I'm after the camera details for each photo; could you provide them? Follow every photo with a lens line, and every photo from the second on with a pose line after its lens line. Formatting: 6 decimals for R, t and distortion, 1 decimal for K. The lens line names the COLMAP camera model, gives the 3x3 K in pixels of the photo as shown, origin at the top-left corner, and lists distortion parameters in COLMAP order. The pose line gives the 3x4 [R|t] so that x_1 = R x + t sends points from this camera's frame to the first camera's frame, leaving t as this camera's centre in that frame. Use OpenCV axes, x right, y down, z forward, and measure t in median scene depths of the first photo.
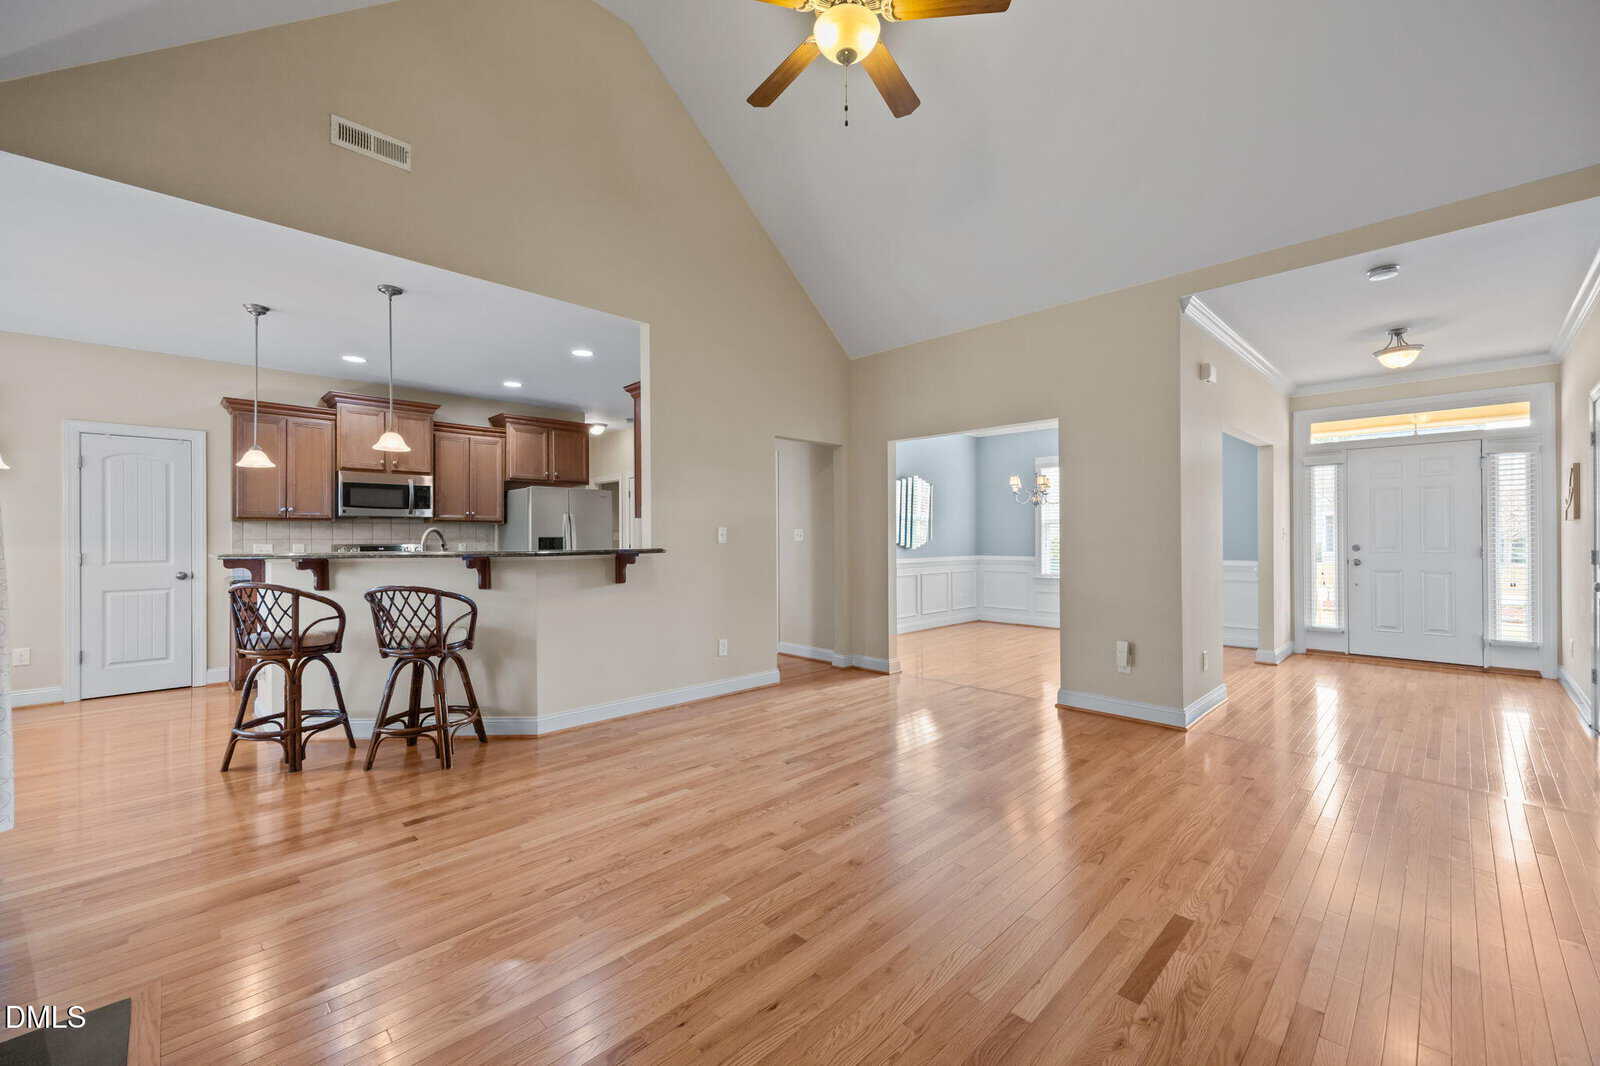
lens RADIAL K [[644.3, 0, 809.7], [0, 644.3, 536.3], [0, 0, 1]] dist [0.008559, -0.000488]
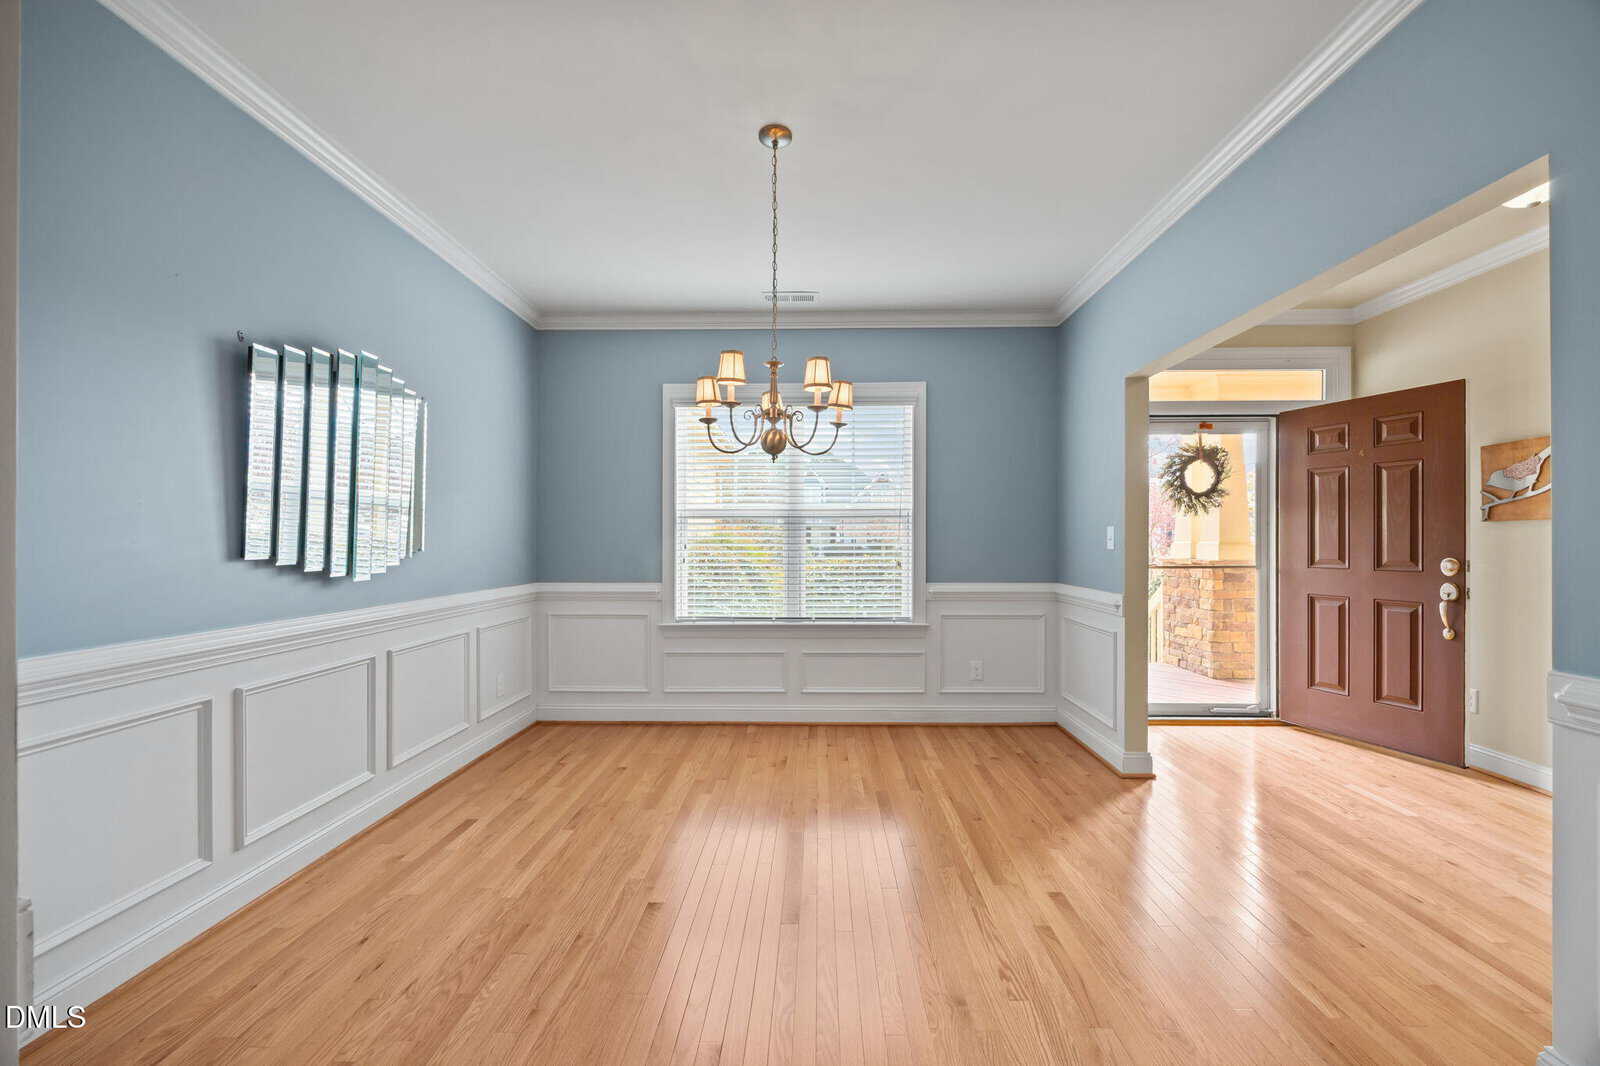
lens RADIAL K [[613.1, 0, 808.2], [0, 613.1, 540.6], [0, 0, 1]] dist [-0.004051, 0.000816]
pose [[0.718042, 0.003964, 0.695989, 0.210558], [-0.002187, 0.999992, -0.003439, 0.000516], [-0.695997, 0.000947, 0.718045, 1.201206]]
